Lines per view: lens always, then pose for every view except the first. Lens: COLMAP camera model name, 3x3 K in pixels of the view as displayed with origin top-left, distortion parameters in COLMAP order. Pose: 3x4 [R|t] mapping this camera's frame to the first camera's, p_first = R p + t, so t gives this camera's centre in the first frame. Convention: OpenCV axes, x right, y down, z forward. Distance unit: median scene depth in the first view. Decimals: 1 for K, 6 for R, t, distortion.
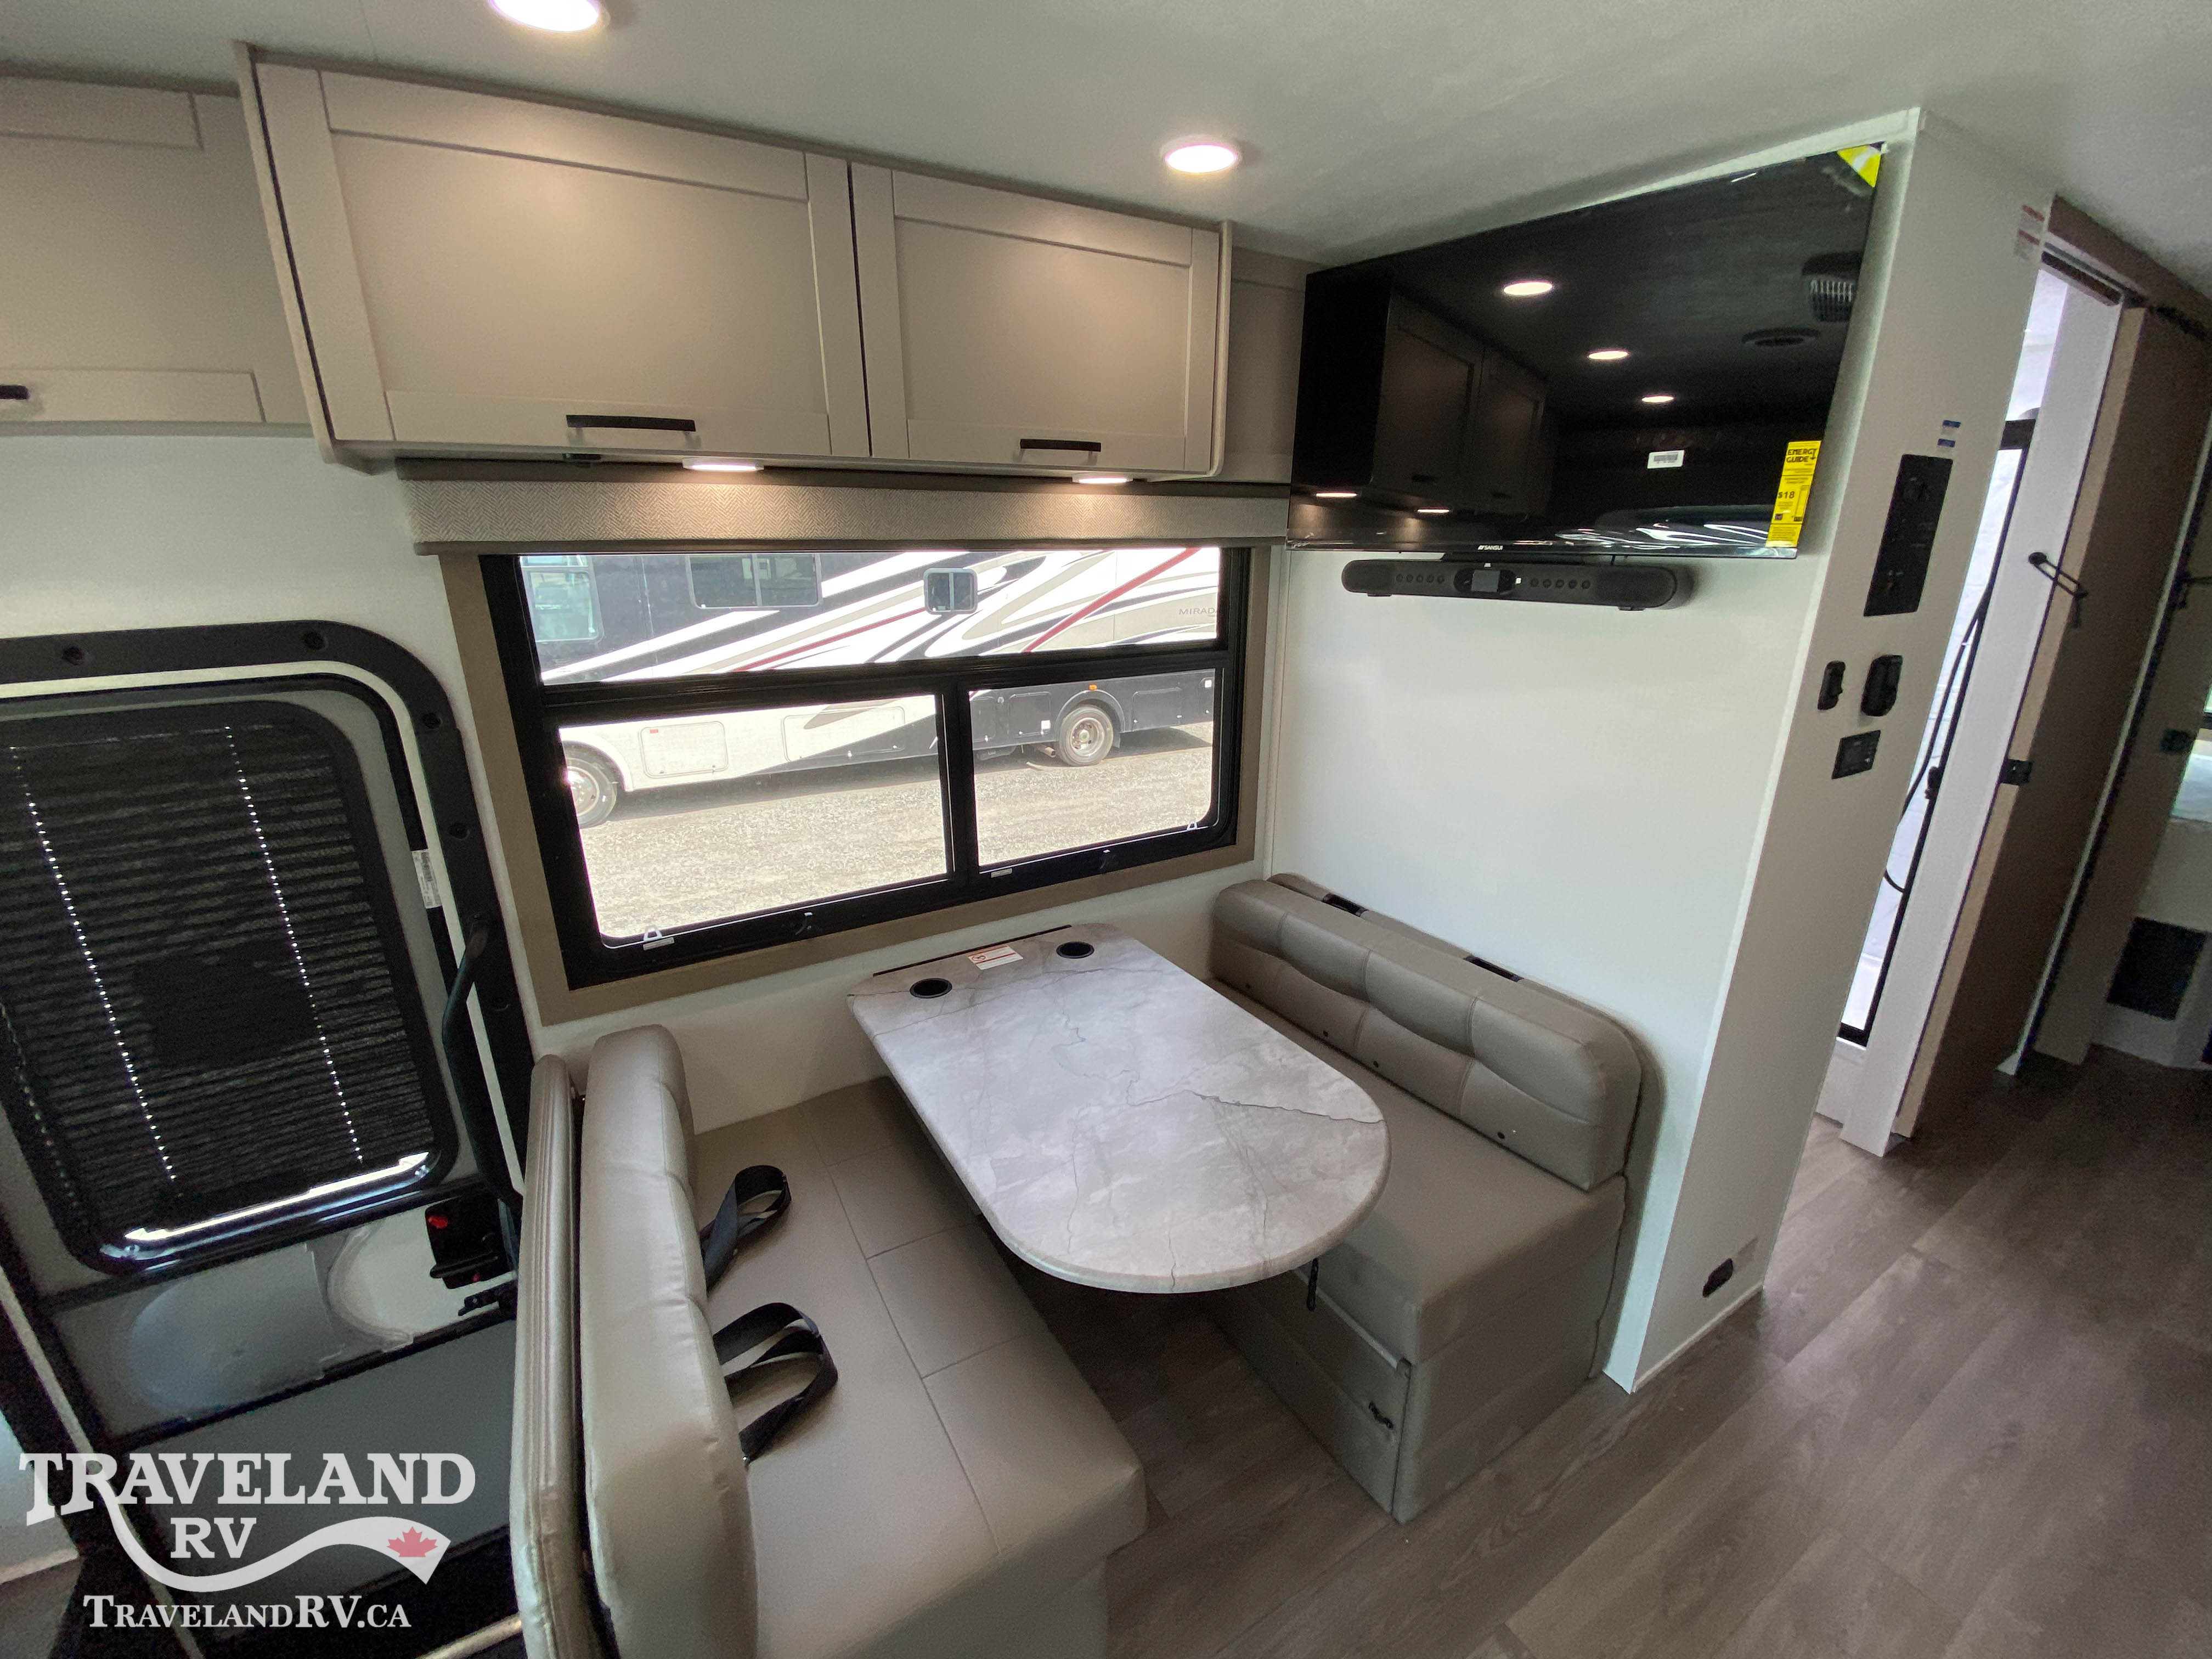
lens RADIAL K [[905.9, 0, 1107.3], [0, 905.9, 816.9], [0, 0, 1]] dist [0.046533, -0.030070]
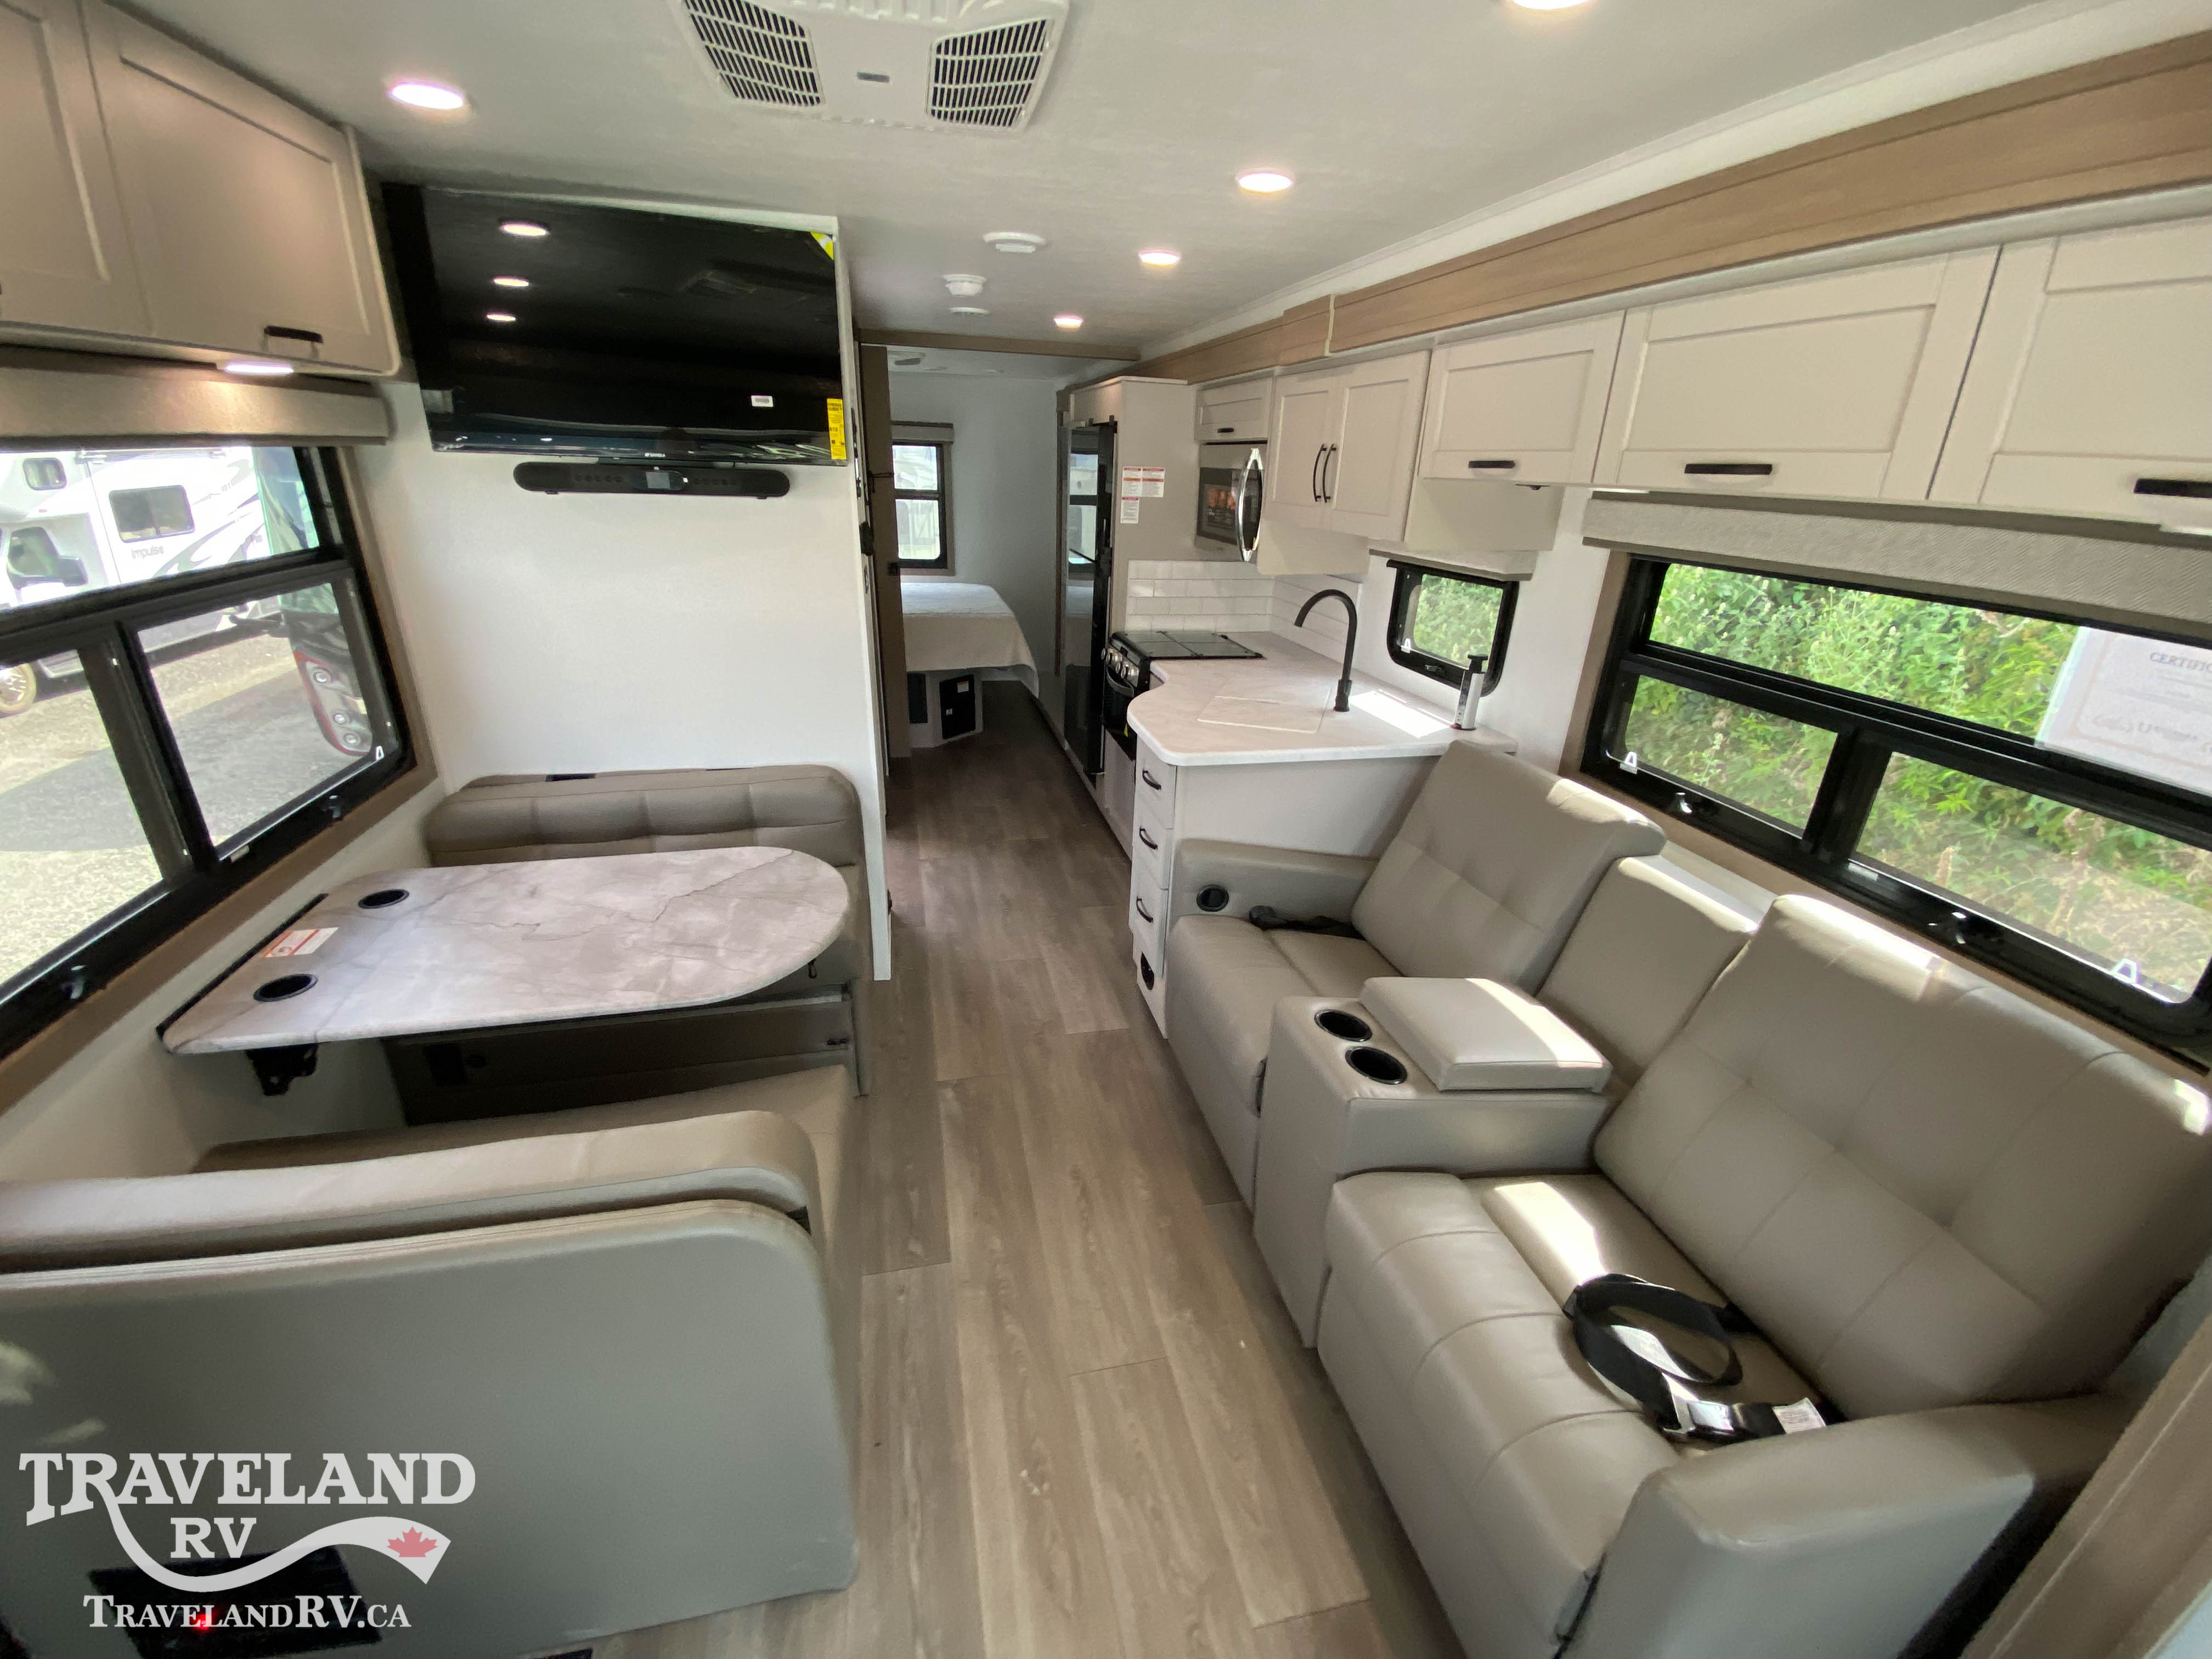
lens RADIAL K [[905.9, 0, 1107.3], [0, 905.9, 816.9], [0, 0, 1]] dist [0.046533, -0.030070]
pose [[0.318554, -0.336229, 0.886270, -0.670068], [0.254319, 0.931014, 0.261793, 0.014596], [-0.913151, 0.142000, 0.382087, -0.040965]]
